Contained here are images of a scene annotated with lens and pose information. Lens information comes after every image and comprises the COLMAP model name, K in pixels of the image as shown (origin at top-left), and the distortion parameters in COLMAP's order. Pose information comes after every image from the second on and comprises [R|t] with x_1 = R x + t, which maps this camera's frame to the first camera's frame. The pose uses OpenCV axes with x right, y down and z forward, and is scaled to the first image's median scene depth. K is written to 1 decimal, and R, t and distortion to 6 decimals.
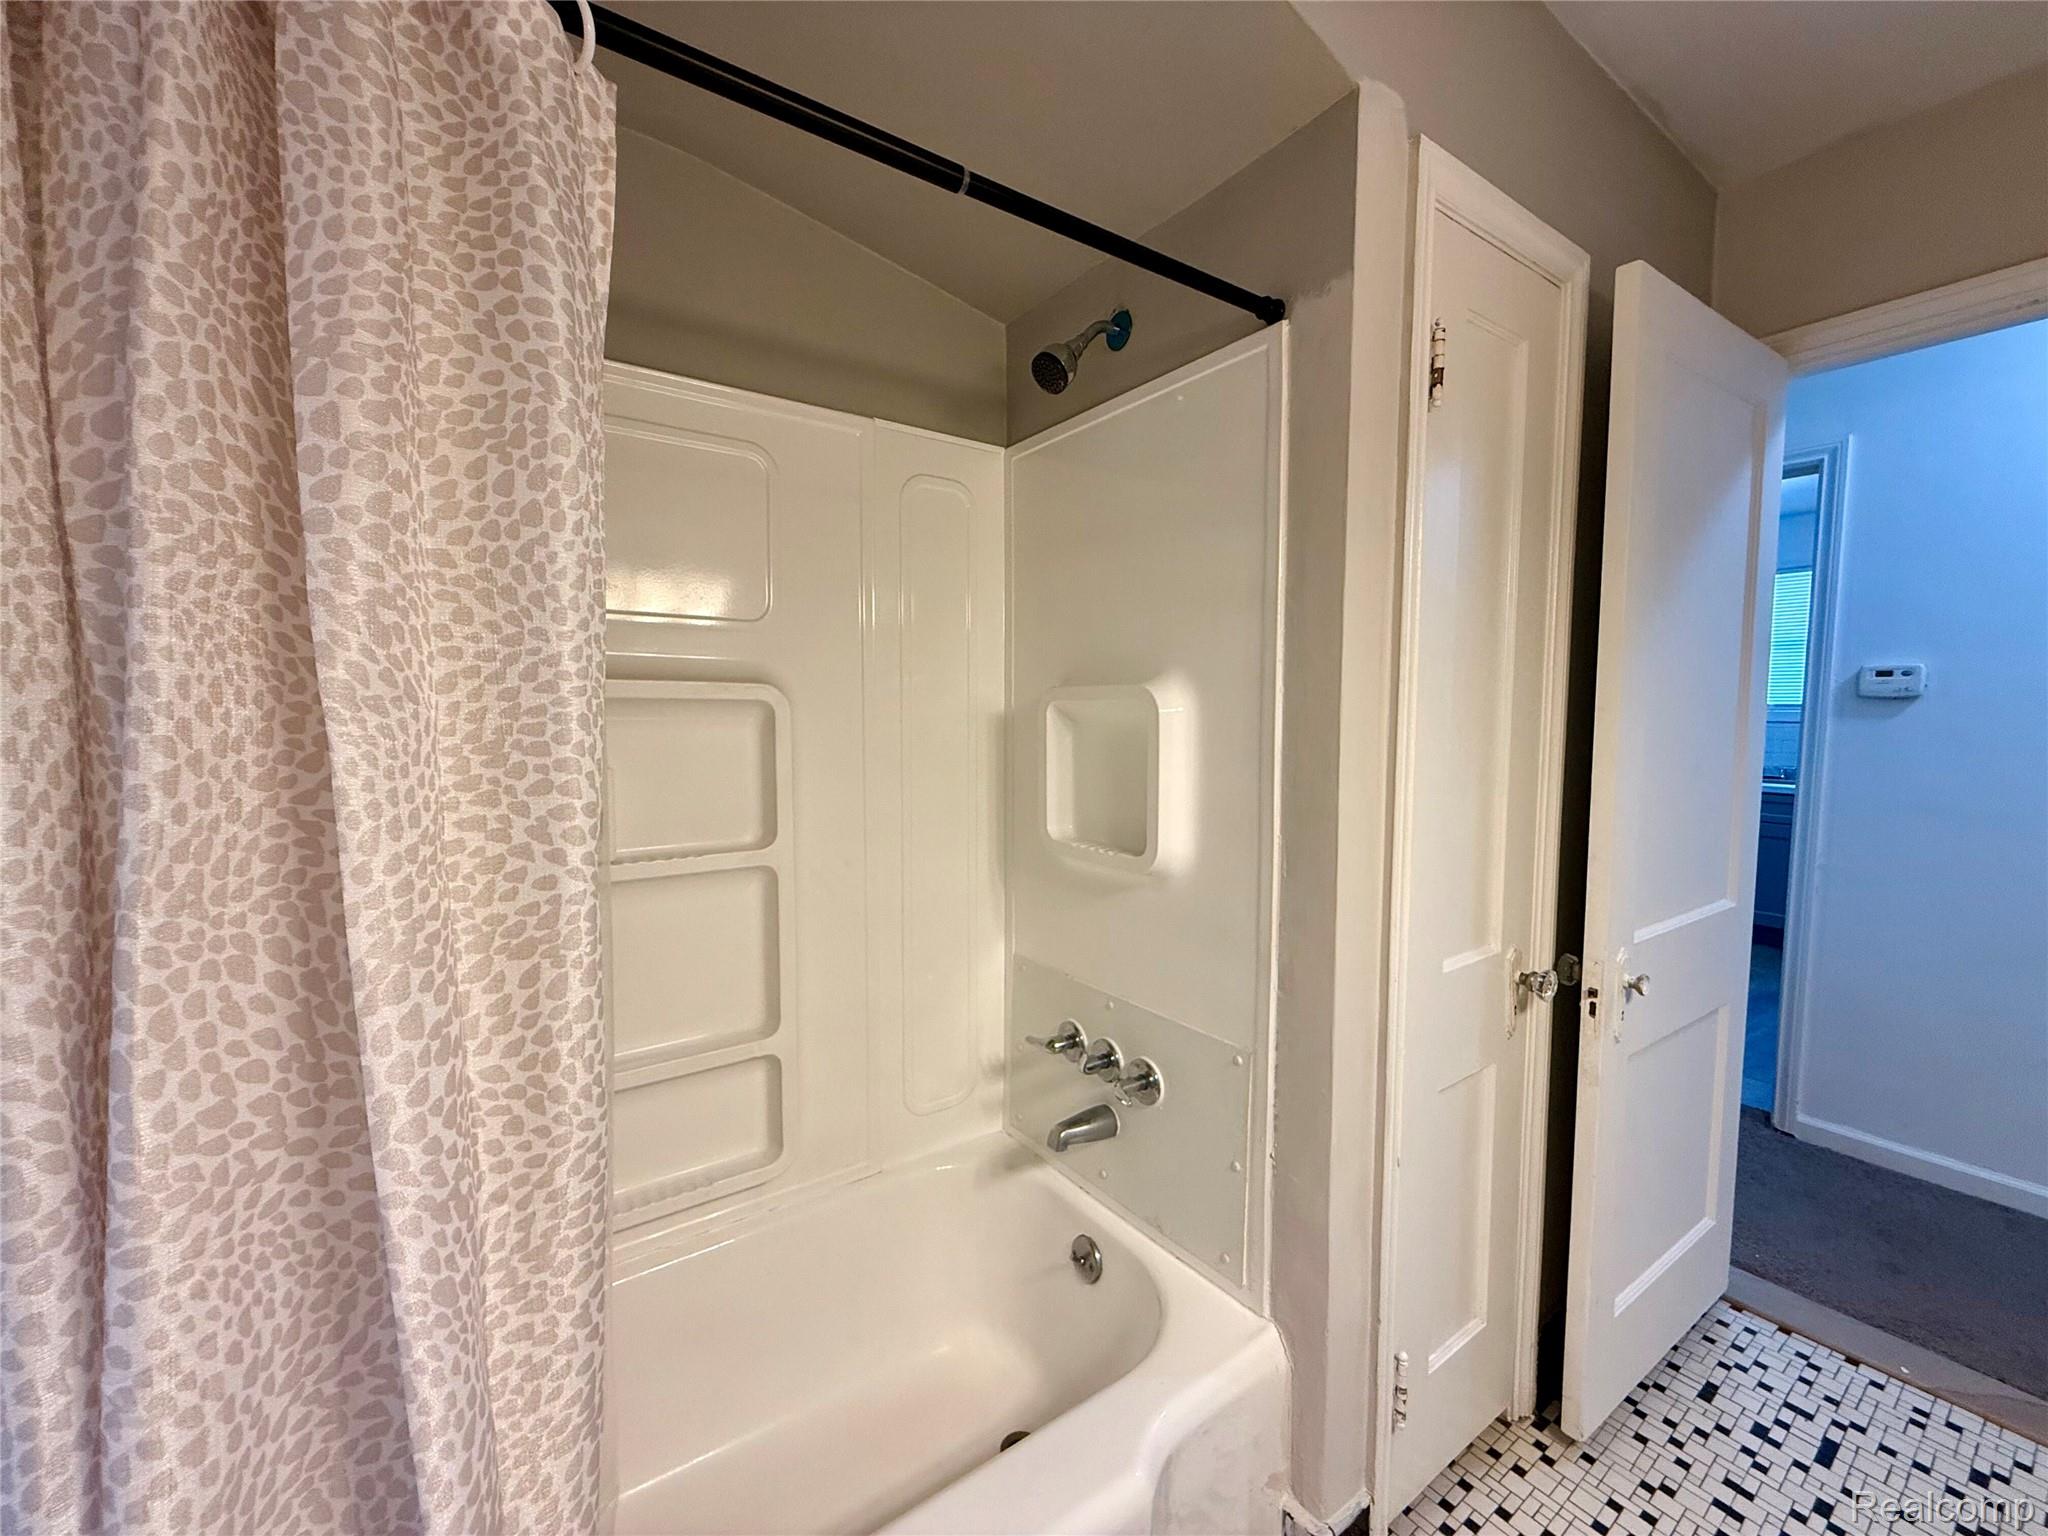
lens RADIAL K [[823.4, 0, 1017.3], [0, 823.4, 768.5], [0, 0, 1]] dist [-0.000225, 0.000226]
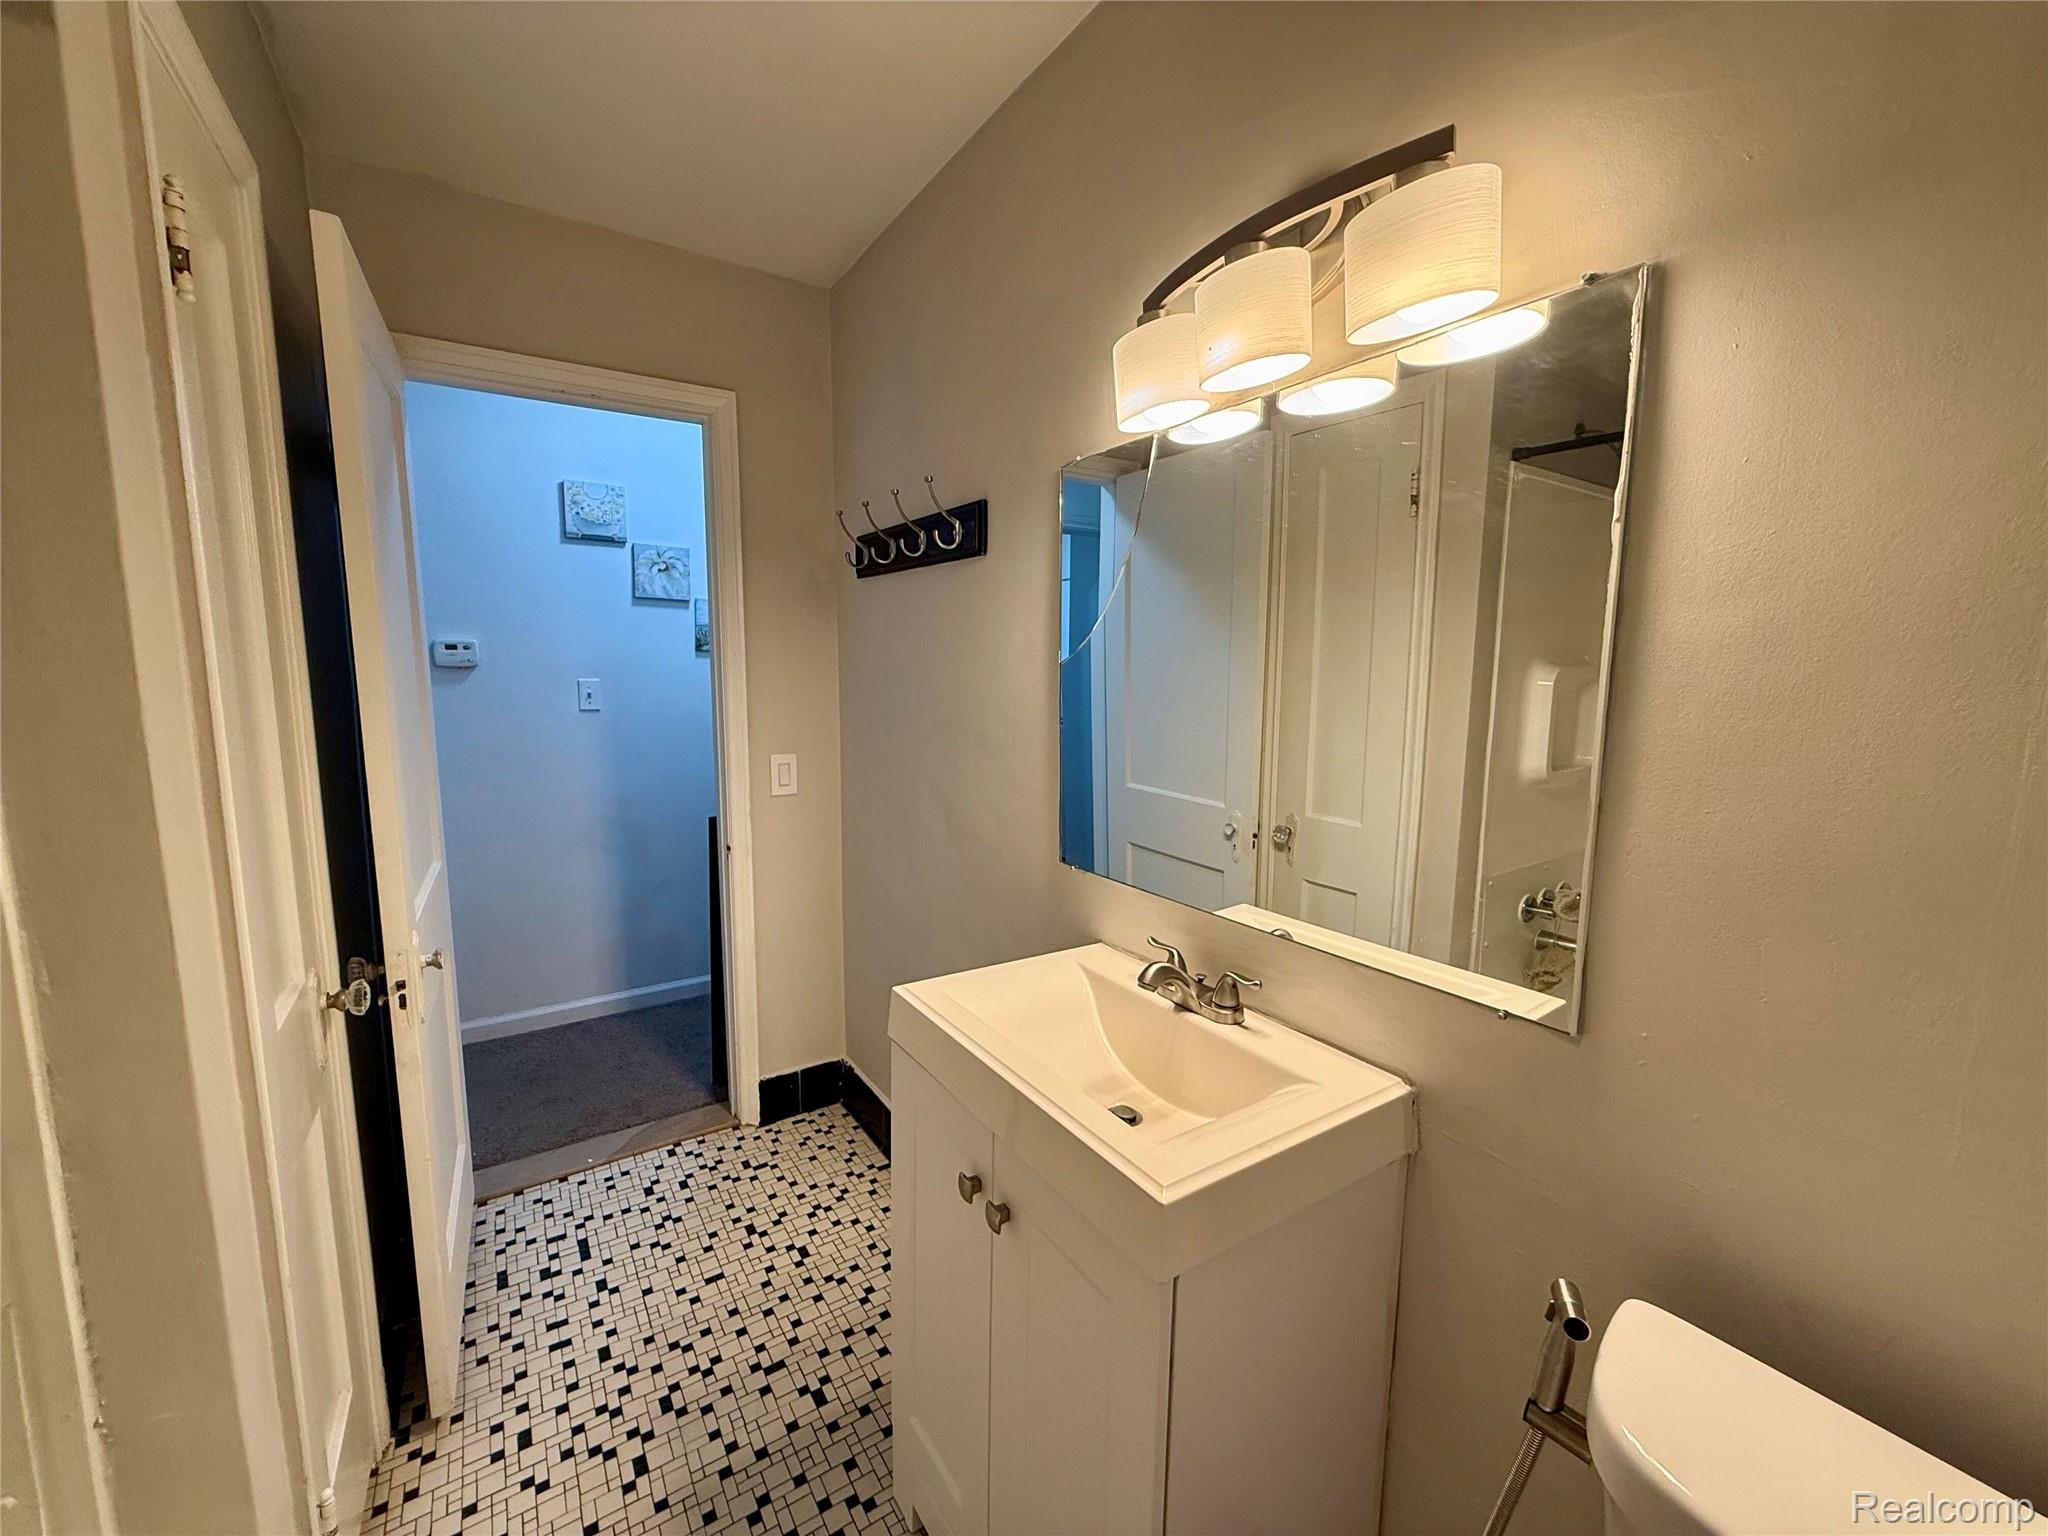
lens RADIAL K [[823.4, 0, 1017.3], [0, 823.4, 768.5], [0, 0, 1]] dist [-0.000225, 0.000226]
pose [[0.030972, -0.131460, 0.990838, -0.195714], [0.070185, 0.989152, 0.129042, -0.052408], [-0.997053, 0.065545, 0.039863, 0.196684]]
